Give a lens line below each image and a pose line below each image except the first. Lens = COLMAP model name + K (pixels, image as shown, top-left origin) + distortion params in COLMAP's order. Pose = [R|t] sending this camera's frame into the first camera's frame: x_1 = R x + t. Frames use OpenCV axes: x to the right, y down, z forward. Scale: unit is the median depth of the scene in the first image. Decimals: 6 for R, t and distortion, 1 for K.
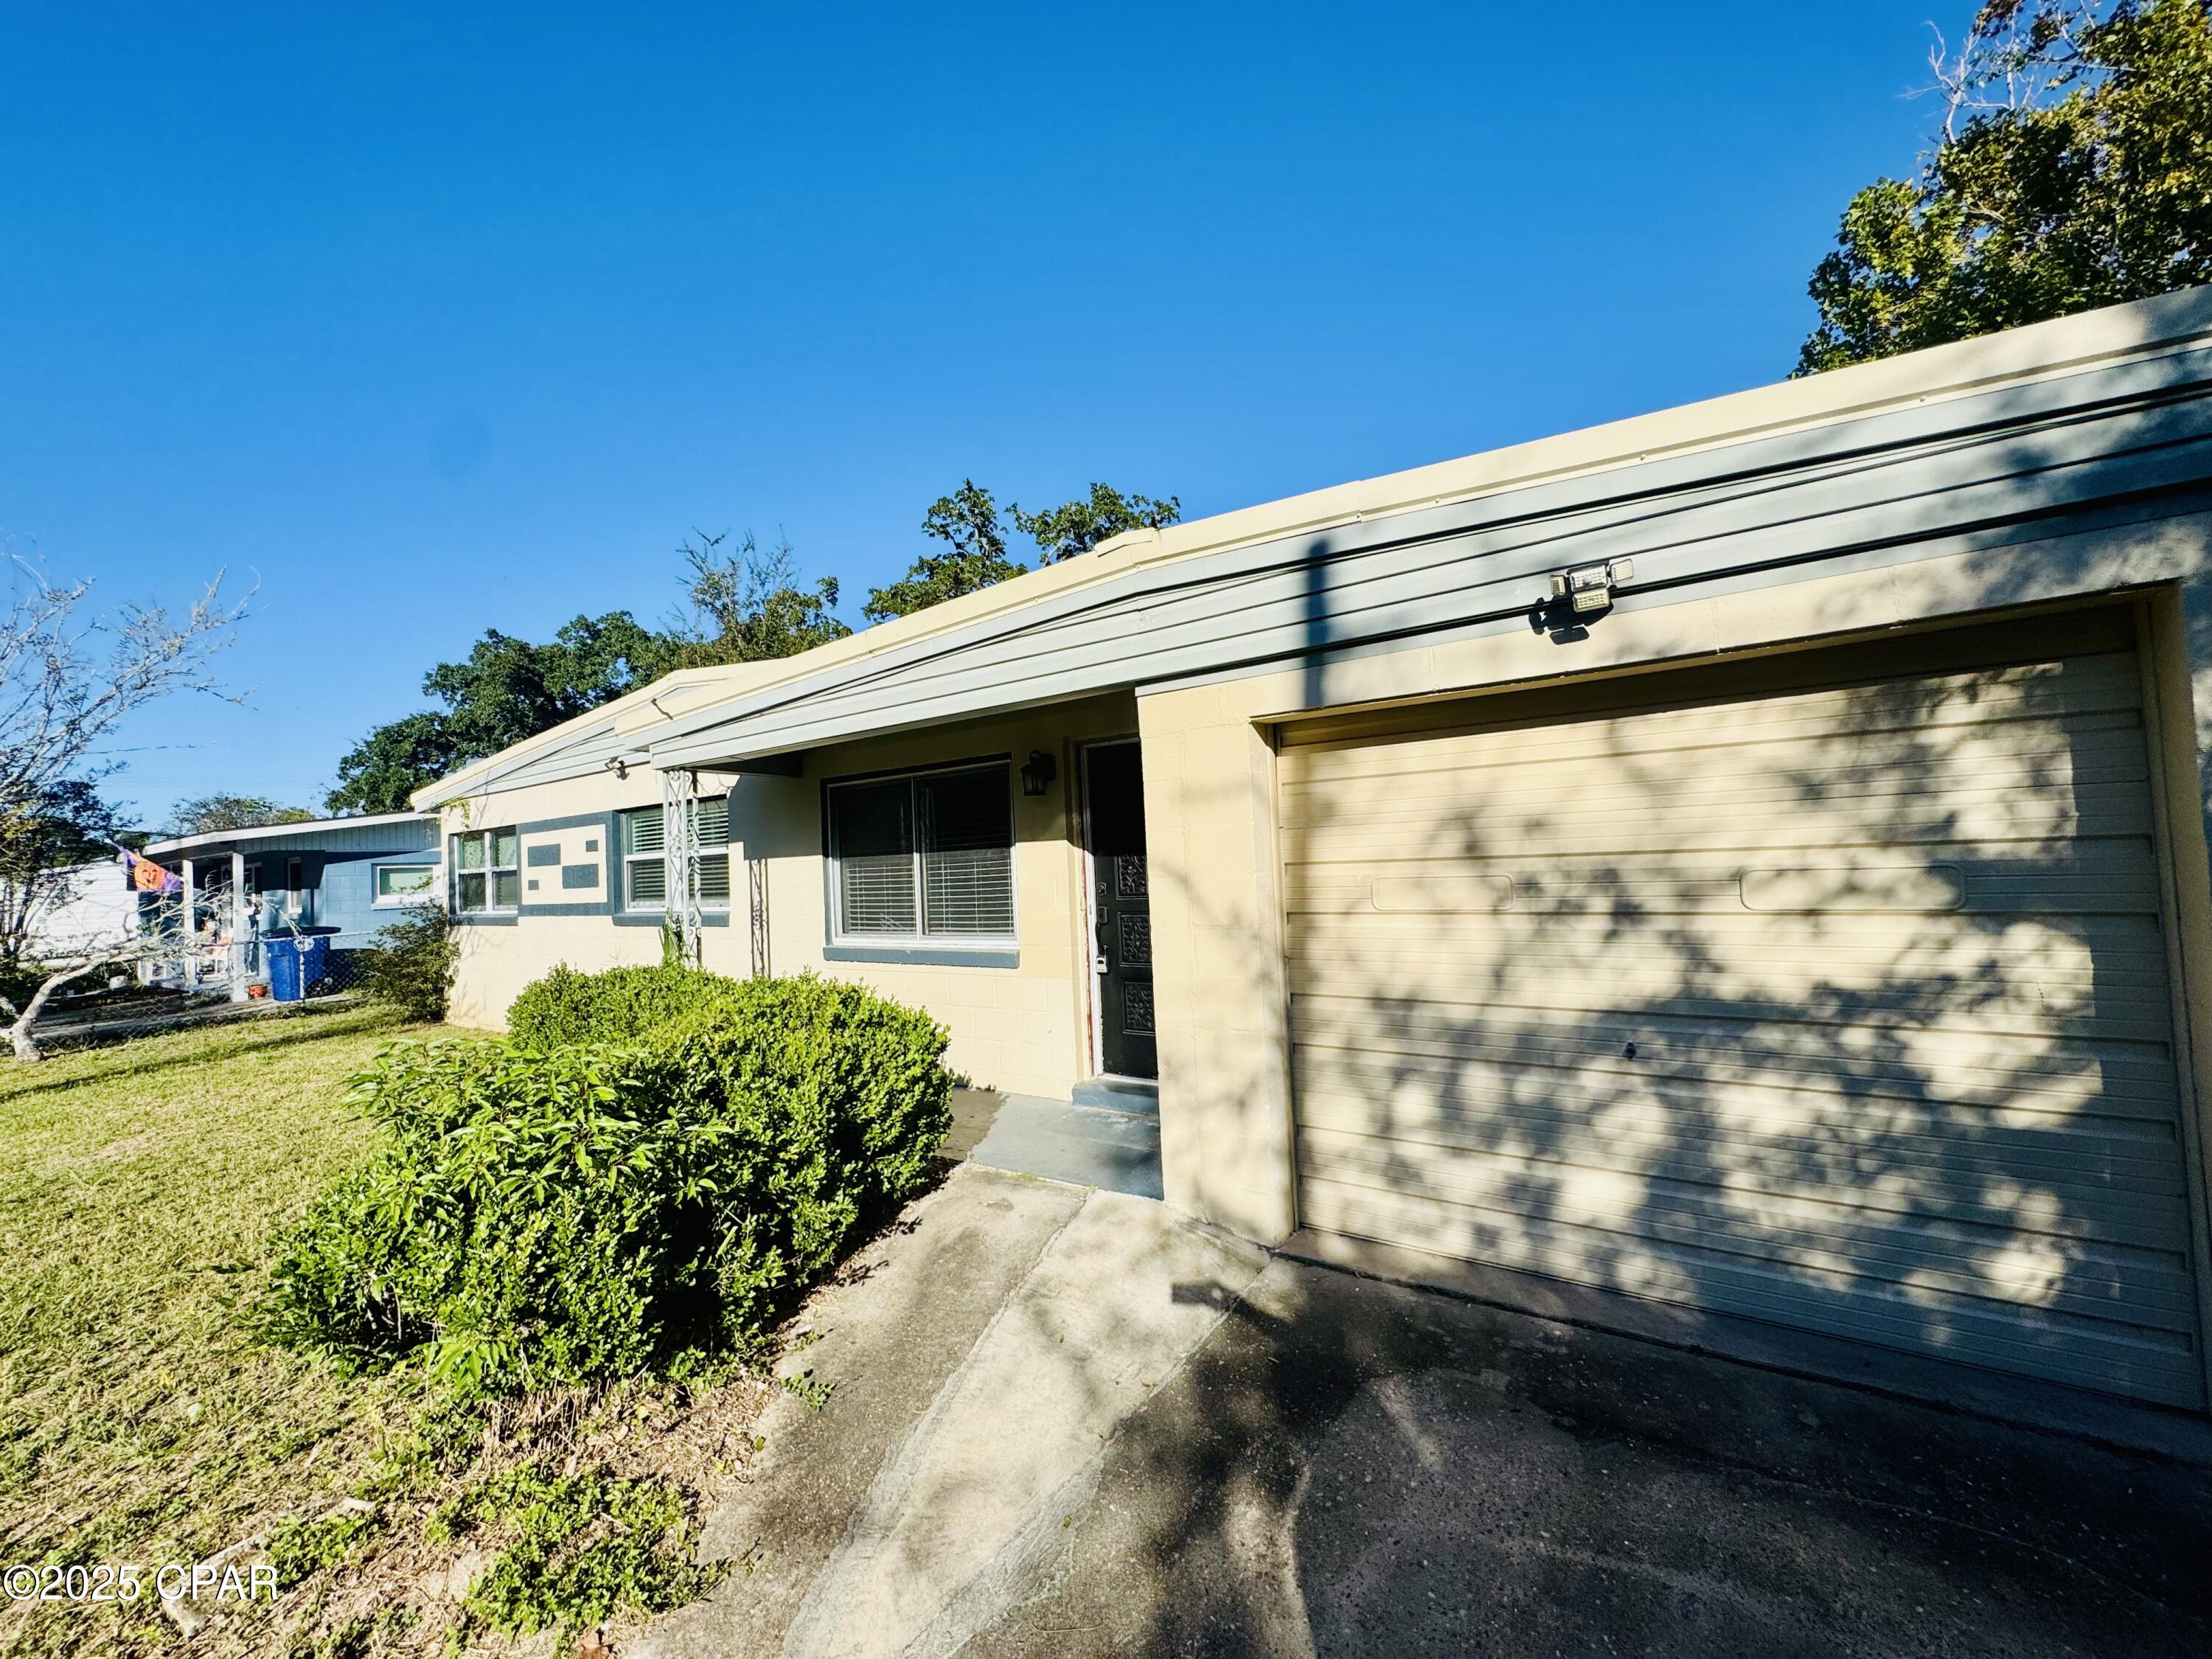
lens RADIAL K [[883.6, 0, 1105.9], [0, 883.6, 842.1], [0, 0, 1]] dist [-0.001401, 0.000138]
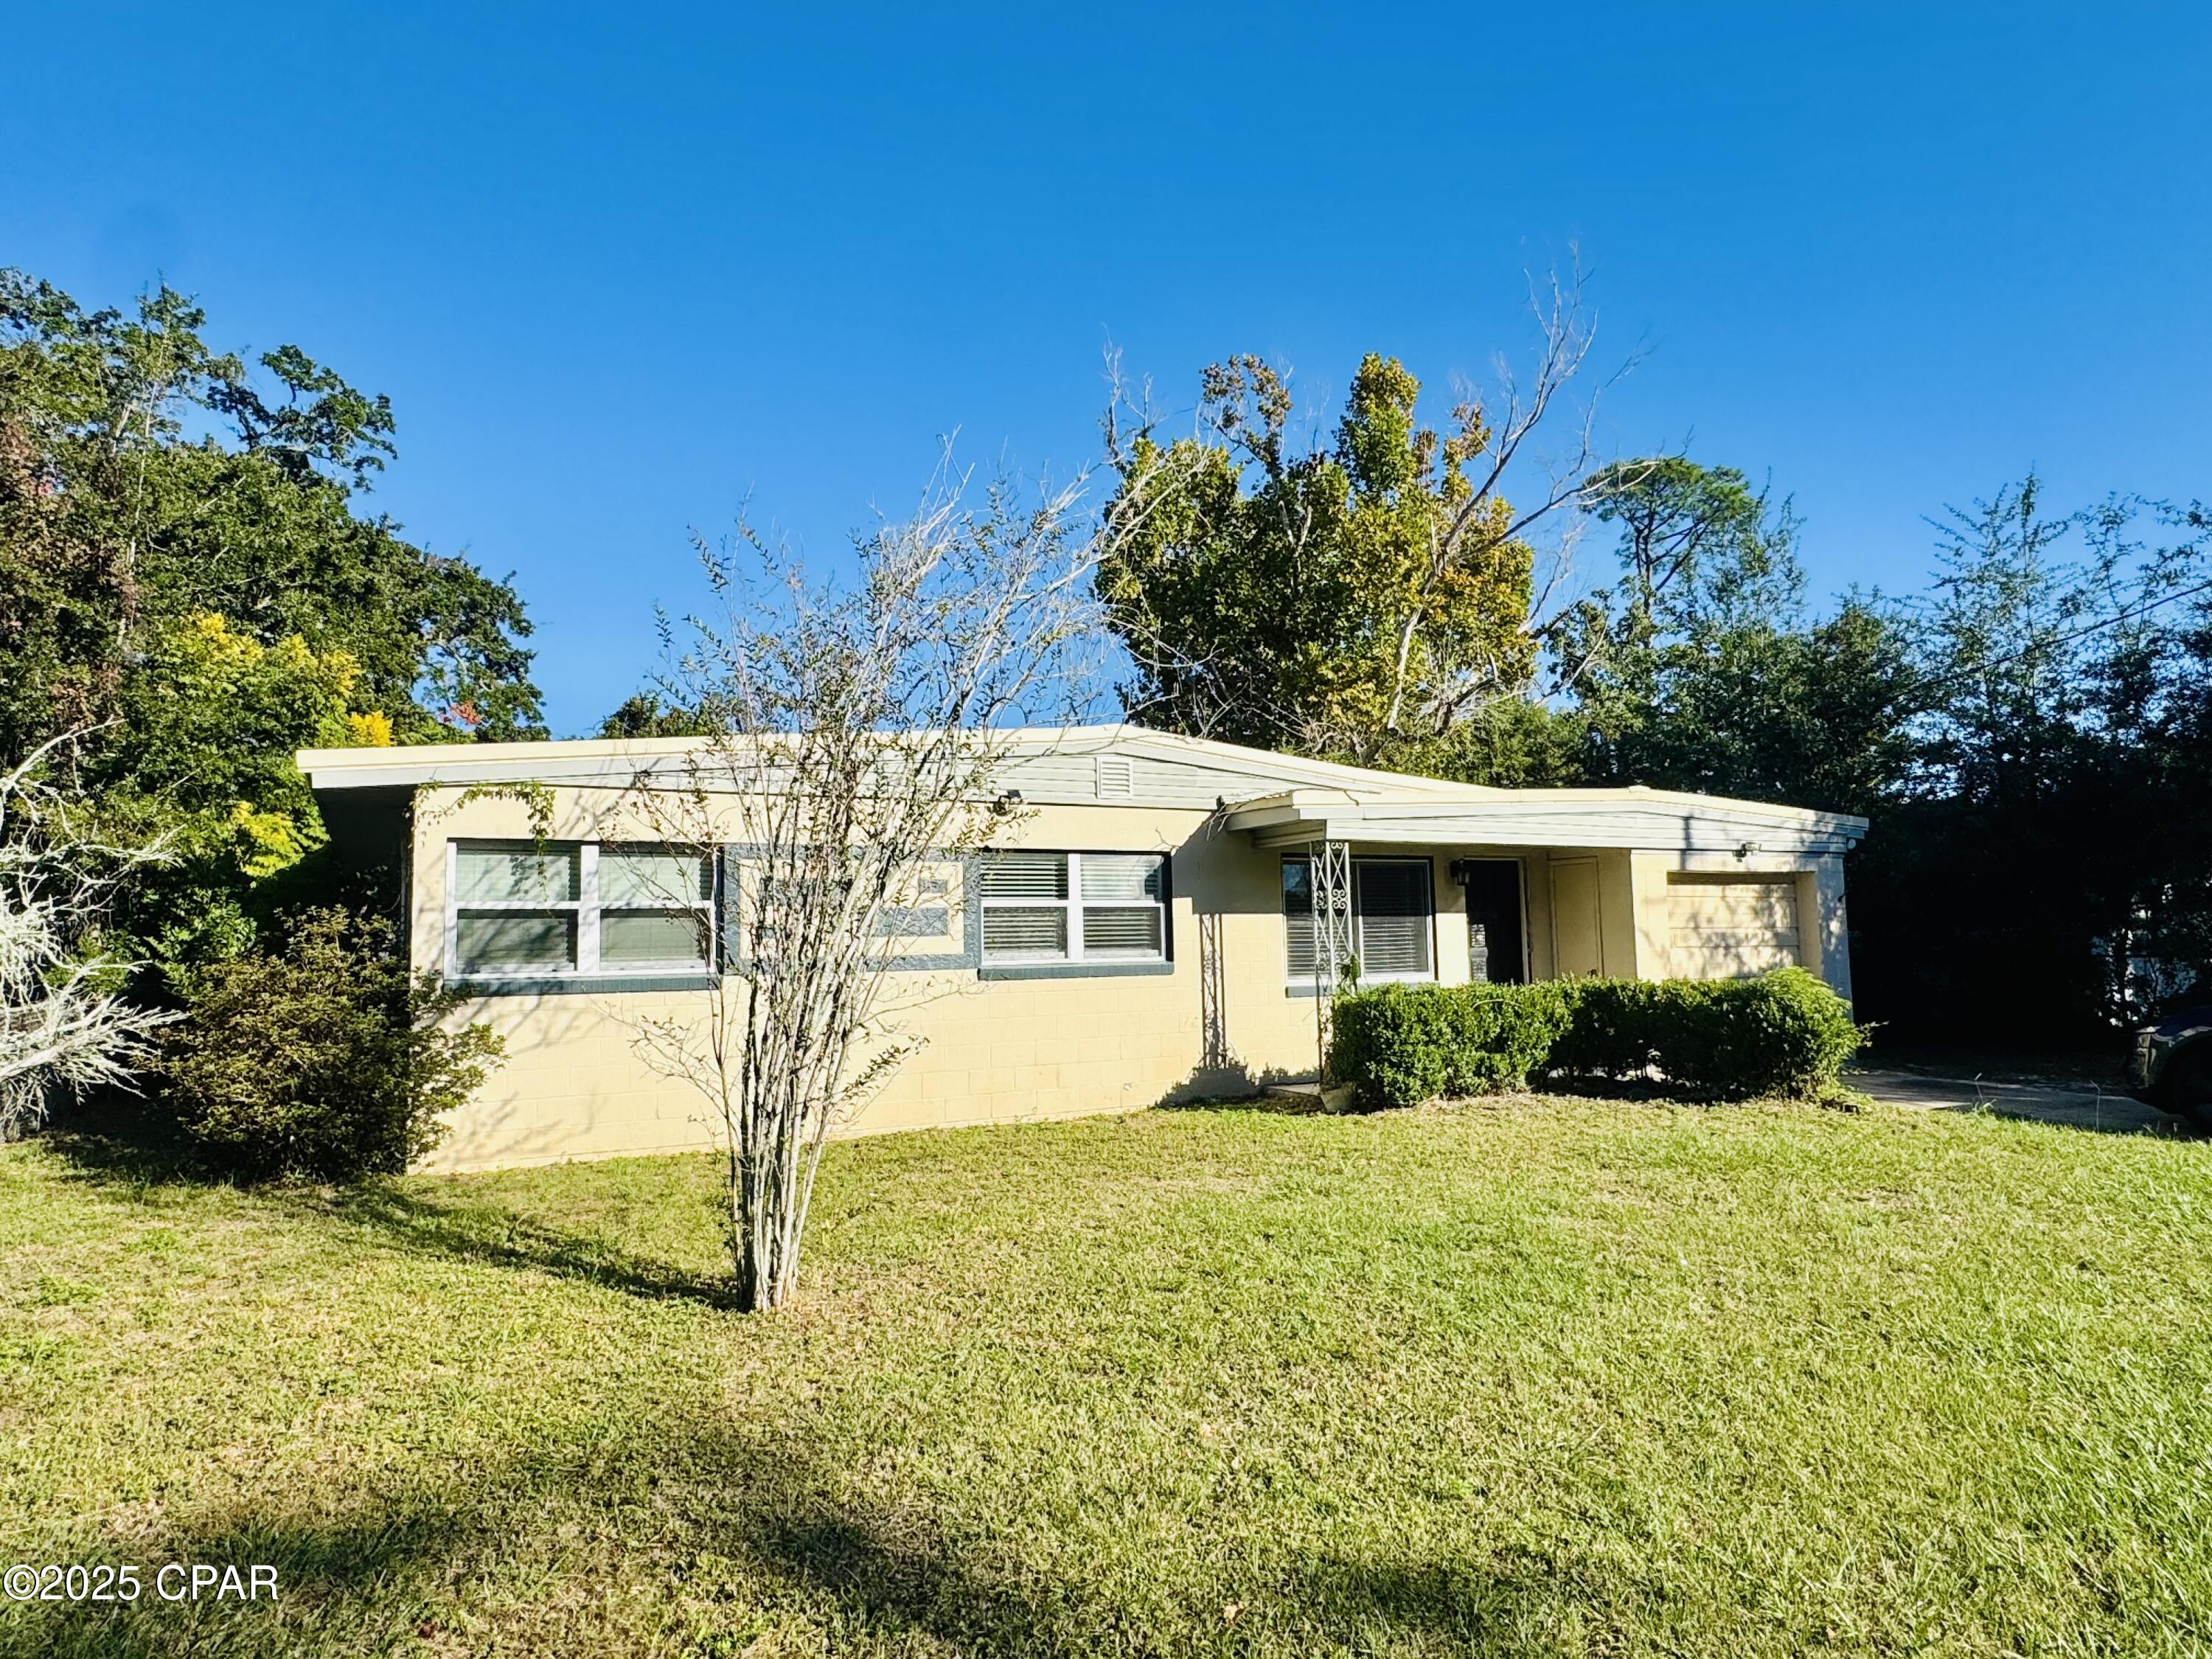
lens RADIAL K [[1329.8, 0, 1103.5], [0, 1329.8, 827.4], [0, 0, 1]] dist [-0.006678, -0.002923]
pose [[0.459442, 0.126240, 0.879191, -2.496074], [-0.020900, 0.991111, -0.131388, 0.171585], [-0.887962, 0.041990, 0.457996, 0.432837]]
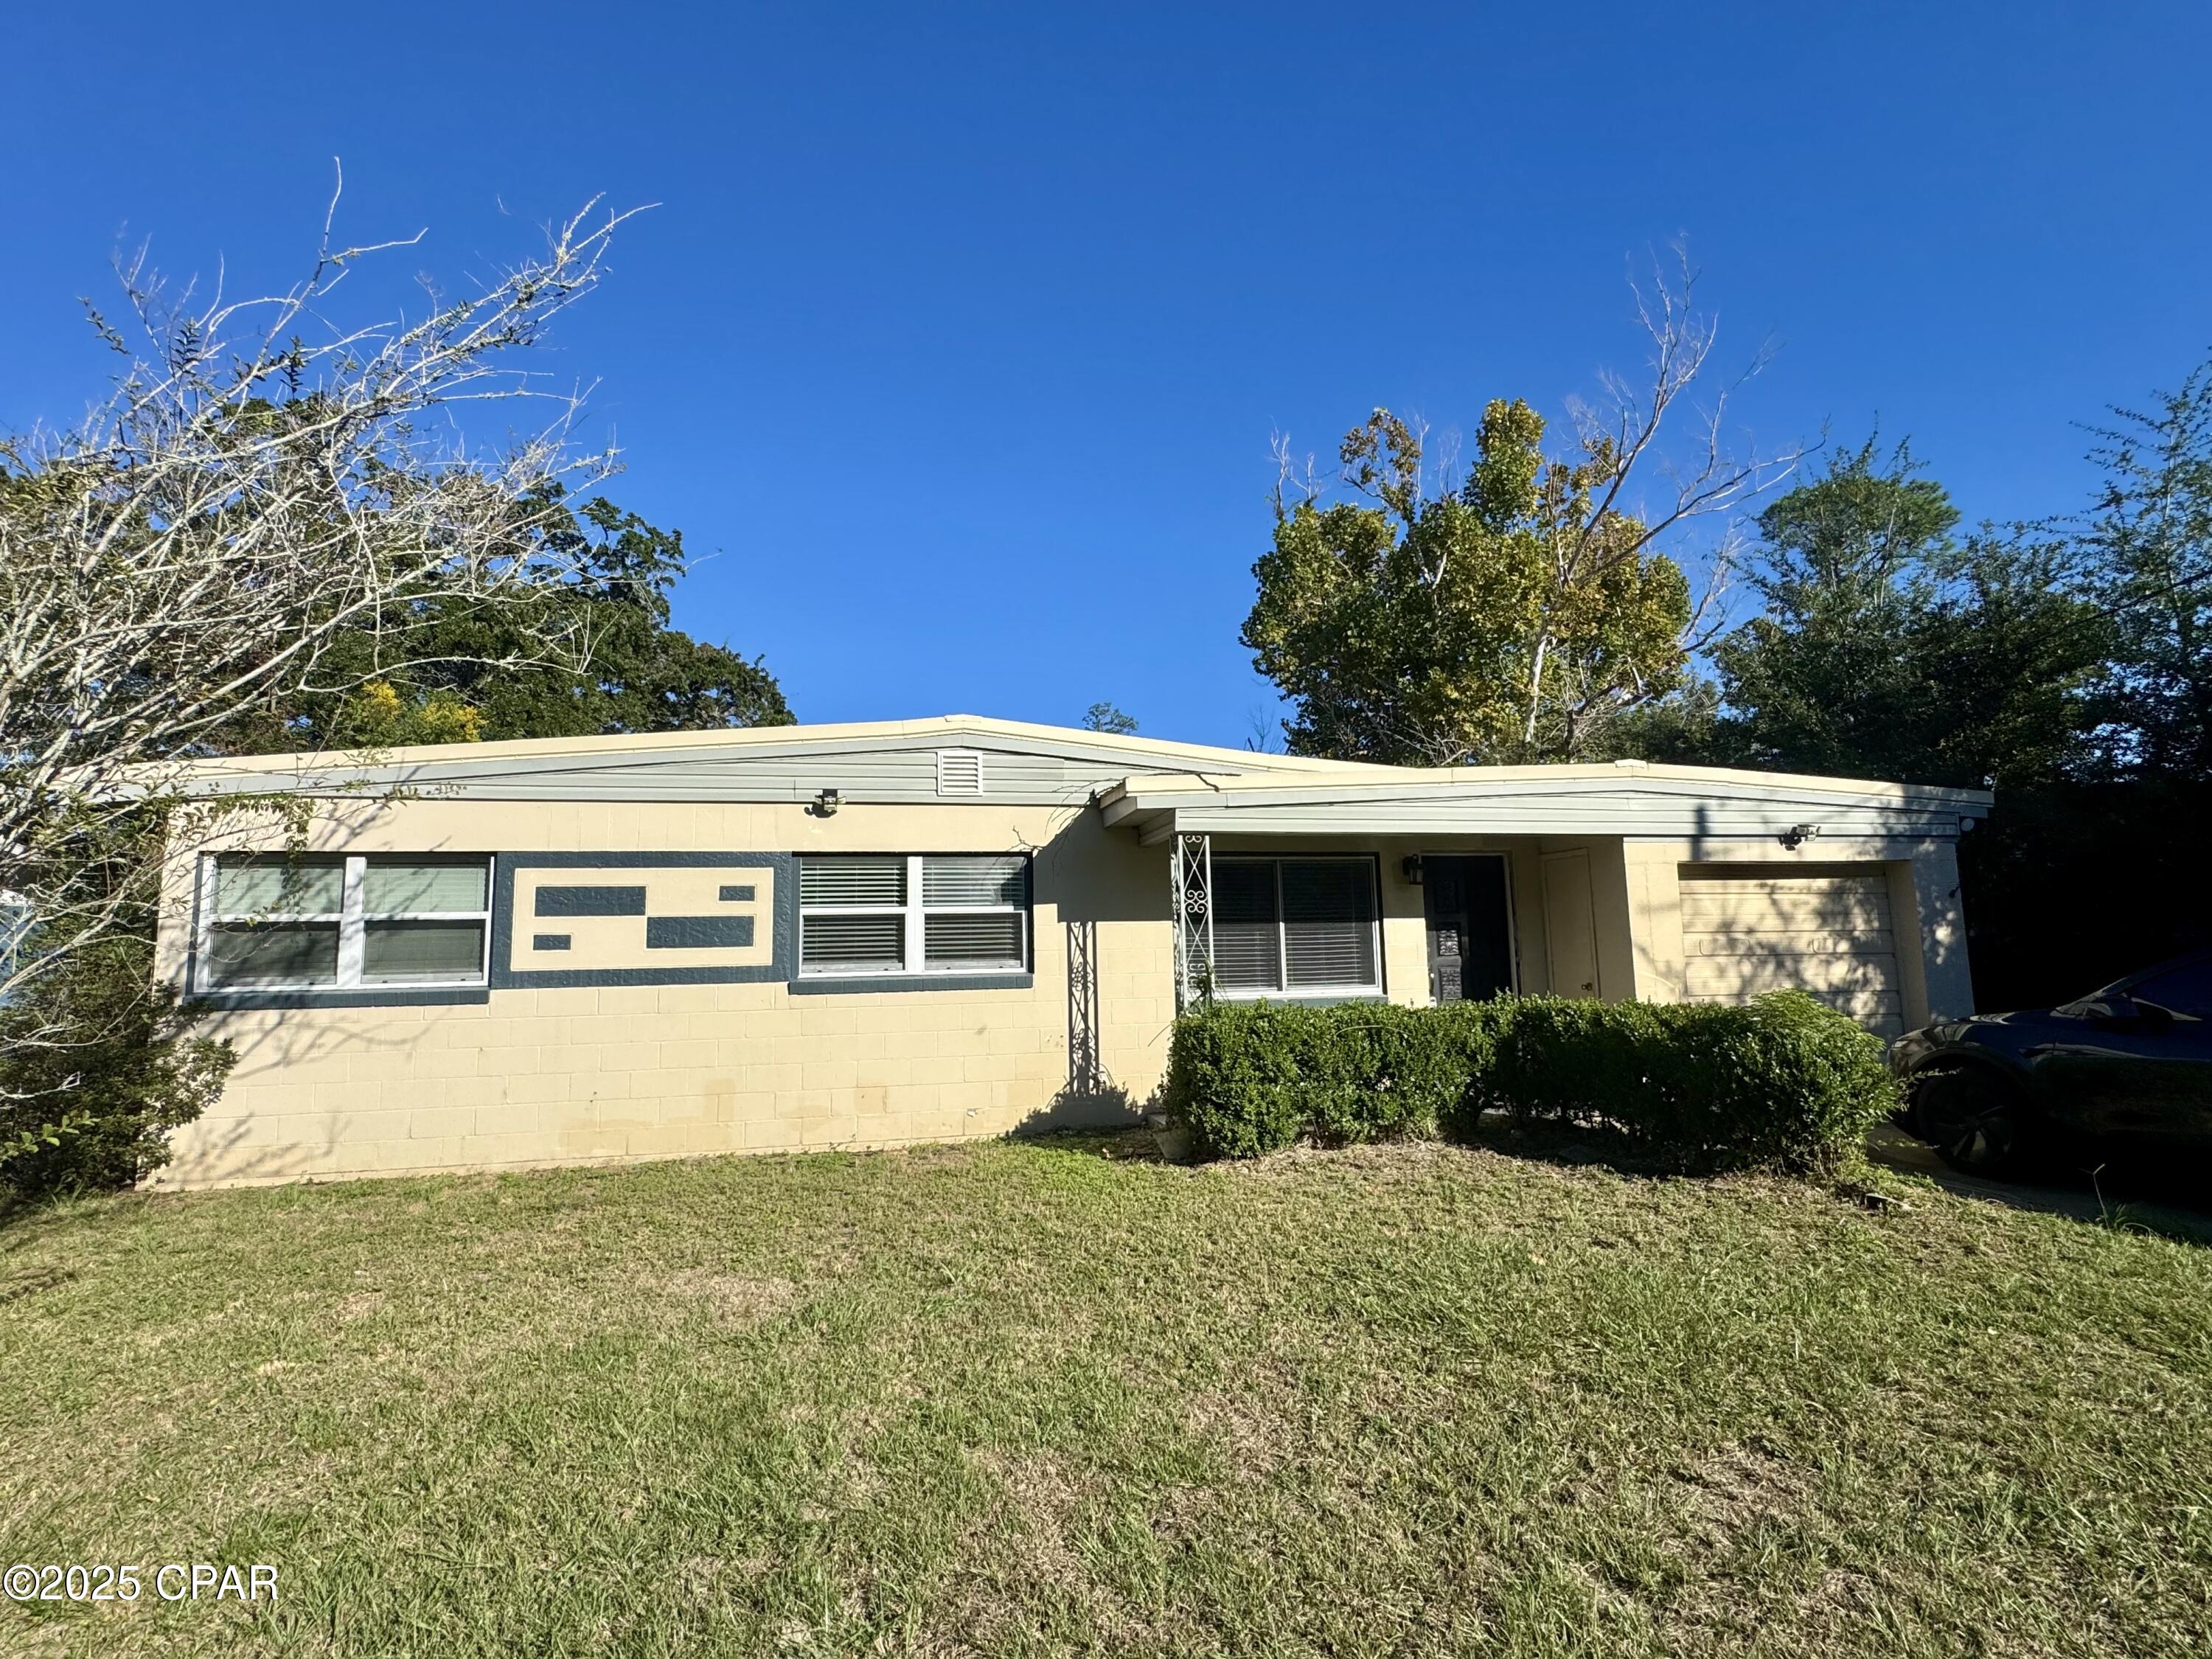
lens RADIAL K [[1016.0, 0, 1110.4], [0, 1016.0, 828.4], [0, 0, 1]] dist [-0.004323, 0.000575]
pose [[0.683399, 0.130828, 0.718227, -1.557818], [-0.030099, 0.988024, -0.151333, 0.113731], [-0.729425, 0.081803, 0.679152, 0.221101]]
